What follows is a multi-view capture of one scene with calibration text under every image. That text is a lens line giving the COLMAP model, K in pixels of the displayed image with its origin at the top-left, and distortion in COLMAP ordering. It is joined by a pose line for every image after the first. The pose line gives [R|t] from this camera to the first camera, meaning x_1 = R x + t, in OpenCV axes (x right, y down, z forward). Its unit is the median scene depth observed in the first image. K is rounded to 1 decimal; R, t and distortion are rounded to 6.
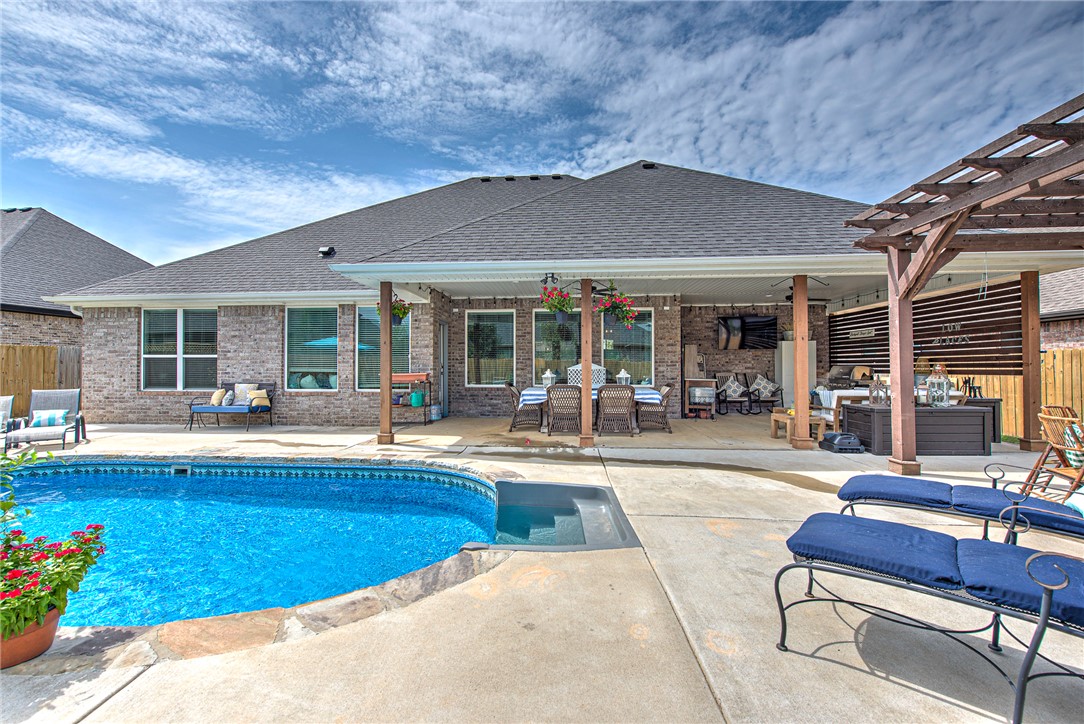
lens RADIAL K [[431.0, 0, 547.1], [0, 431.0, 372.4], [0, 0, 1]] dist [0.004056, -0.001553]
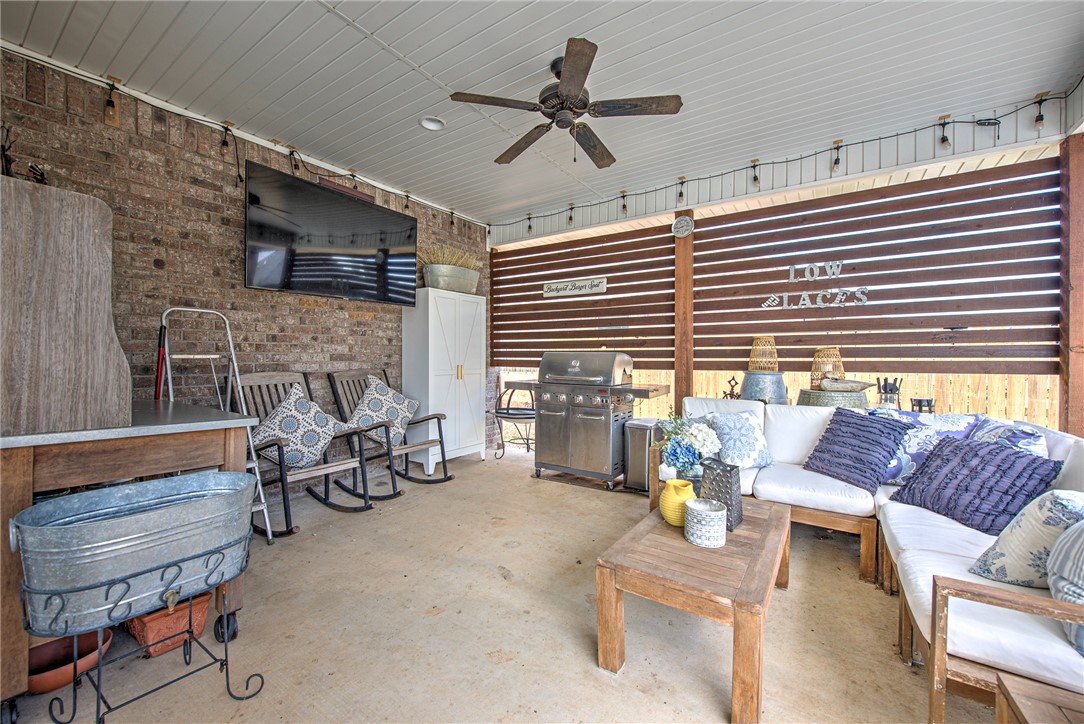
lens RADIAL K [[431.0, 0, 539.4], [0, 431.0, 357.8], [0, 0, 1]] dist [0.004056, -0.001553]
pose [[0.506689, 0.005188, 0.862113, 0.315506], [0.007188, 0.999922, -0.010242, -0.006248], [-0.862099, 0.011387, 0.506612, 0.860810]]
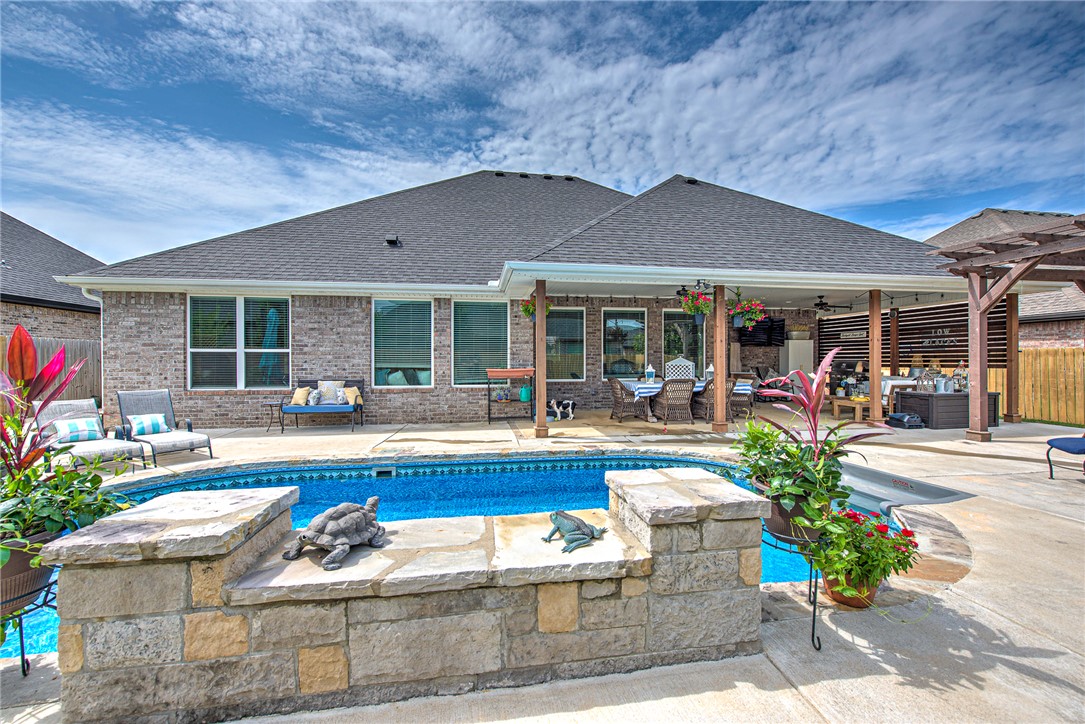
lens RADIAL K [[431.4, 0, 546.1], [0, 431.4, 366.8], [0, 0, 1]] dist [0.004056, -0.001553]
pose [[0.972932, -0.003714, 0.231061, -0.454660], [0.003512, 0.999993, 0.001286, -0.003266], [-0.231064, -0.000439, 0.972938, -0.004071]]
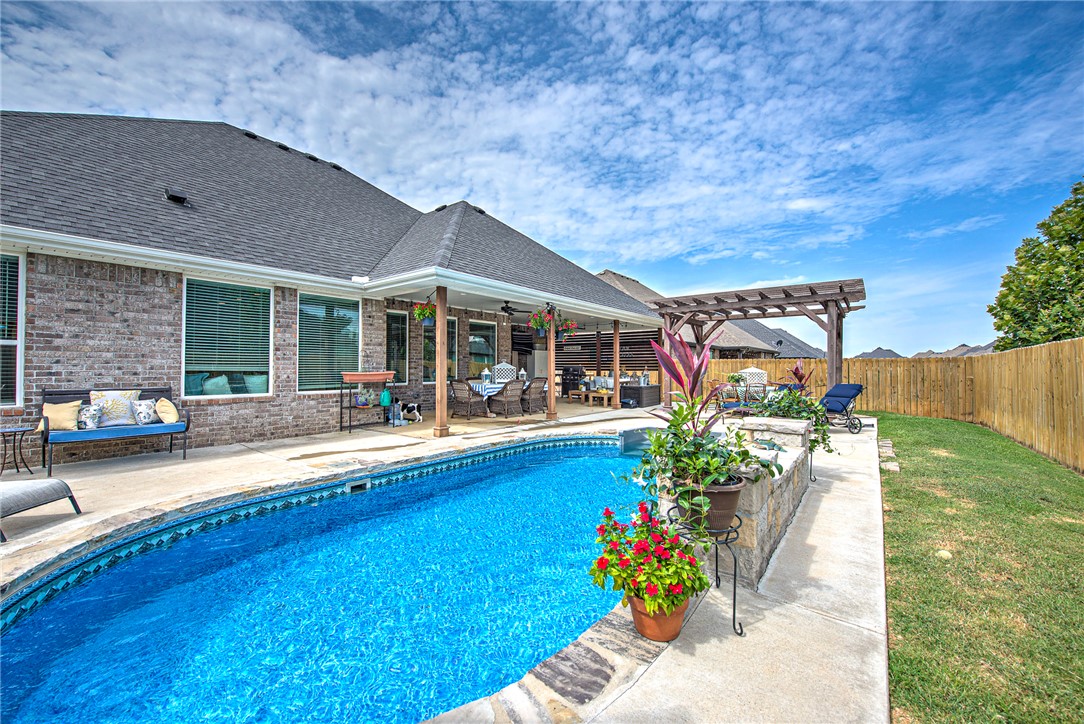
lens RADIAL K [[431.0, 0, 540.3], [0, 431.0, 360.1], [0, 0, 1]] dist [0.004056, -0.001553]
pose [[0.558948, 0.016324, 0.829042, -0.855356], [0.007440, 0.999667, -0.024700, 0.002418], [-0.829170, 0.019975, 0.558640, 0.145002]]
